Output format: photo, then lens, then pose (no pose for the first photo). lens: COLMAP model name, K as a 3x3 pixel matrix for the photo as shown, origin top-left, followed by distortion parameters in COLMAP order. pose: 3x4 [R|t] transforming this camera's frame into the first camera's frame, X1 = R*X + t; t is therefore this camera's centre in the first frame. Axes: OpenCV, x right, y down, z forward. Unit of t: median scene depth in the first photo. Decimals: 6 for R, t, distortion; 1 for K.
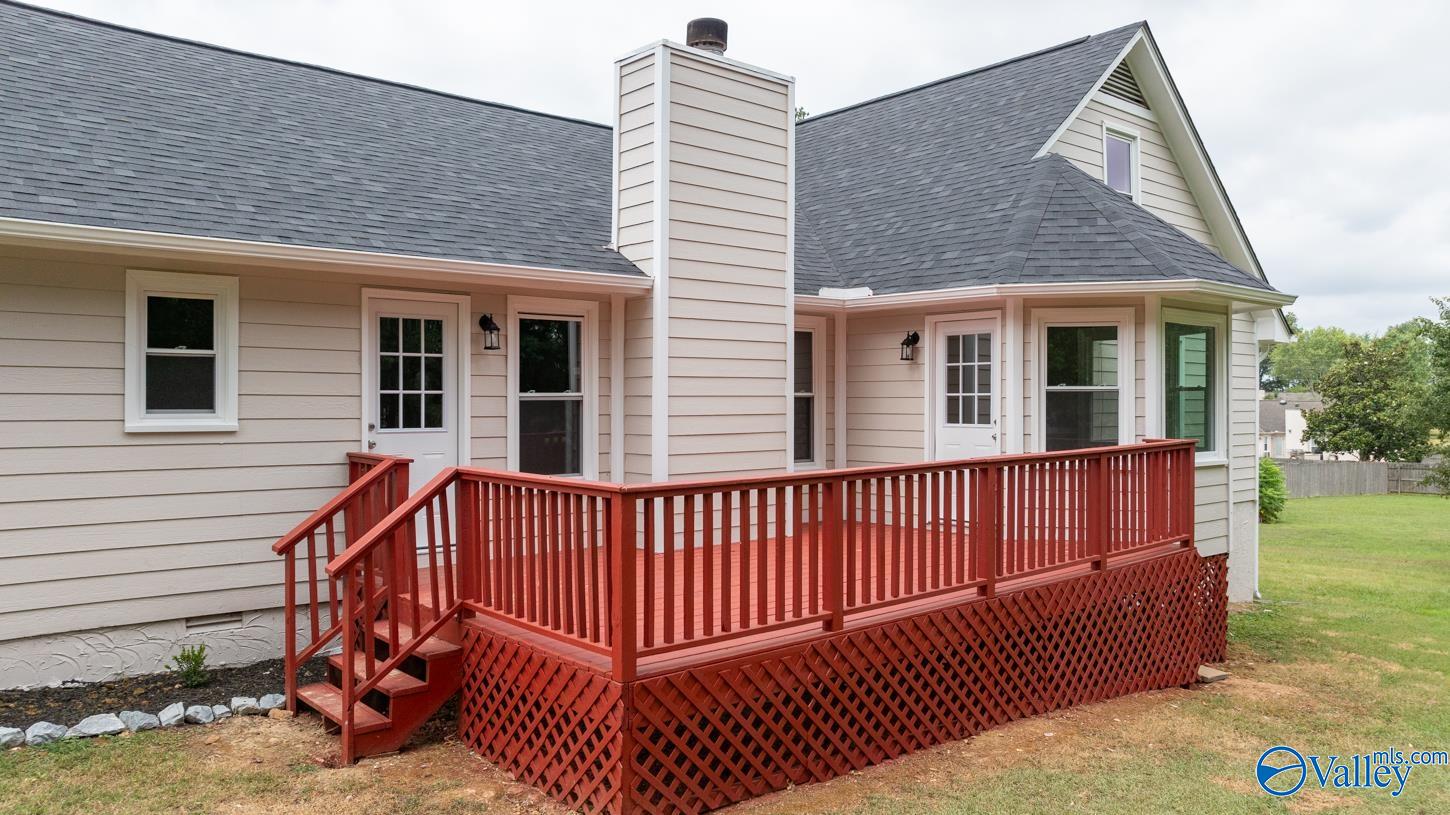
lens RADIAL K [[1030.2, 0, 719.6], [0, 1030.2, 410.4], [0, 0, 1]] dist [-0.013722, -0.008814]
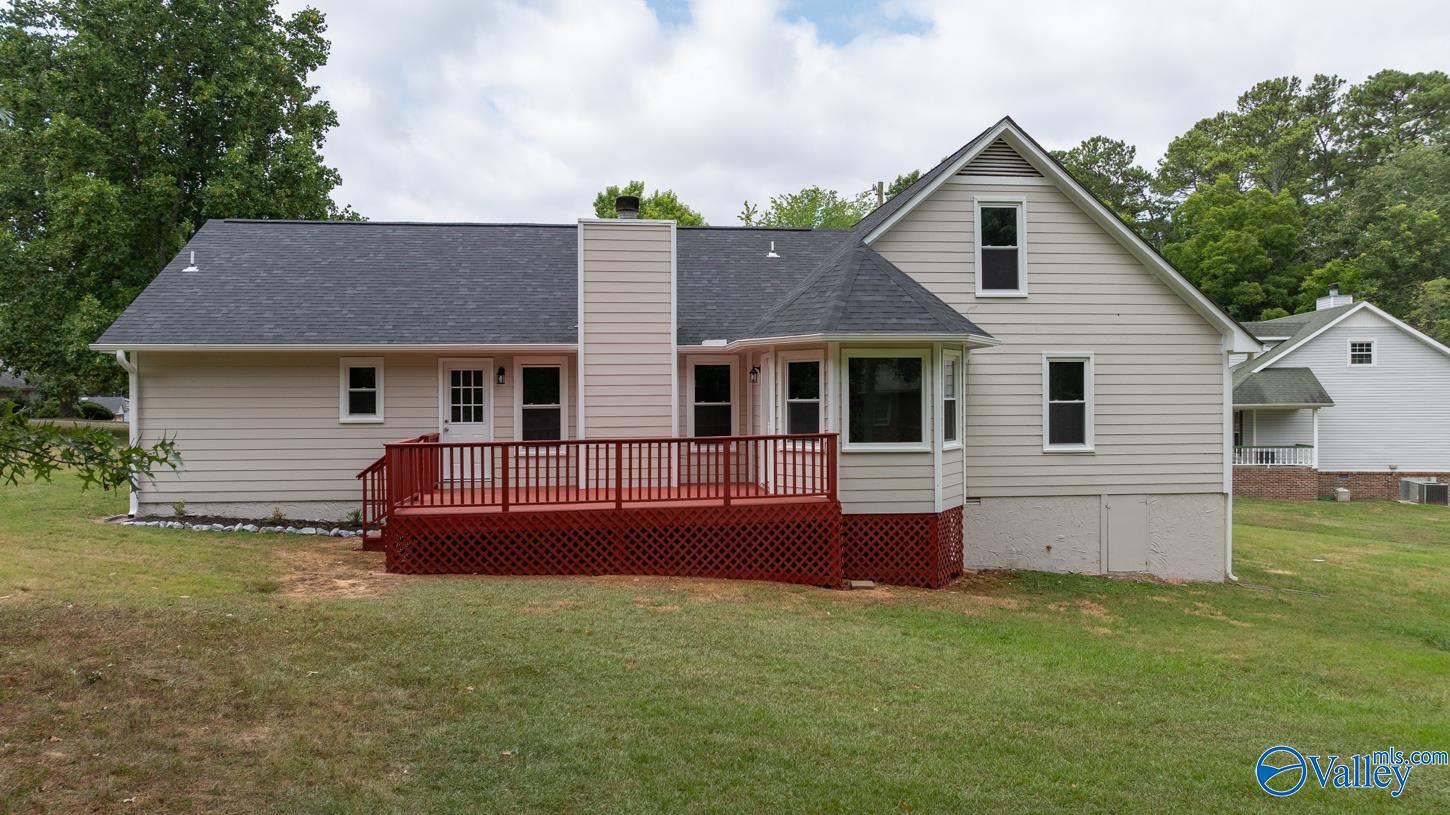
lens RADIAL K [[1030.2, 0, 728.6], [0, 1030.2, 399.3], [0, 0, 1]] dist [-0.013722, -0.008814]
pose [[0.828476, -0.004854, -0.560003, 1.354916], [0.000988, 0.999974, -0.007205, -0.014108], [0.560023, 0.005416, 0.828459, -0.461306]]
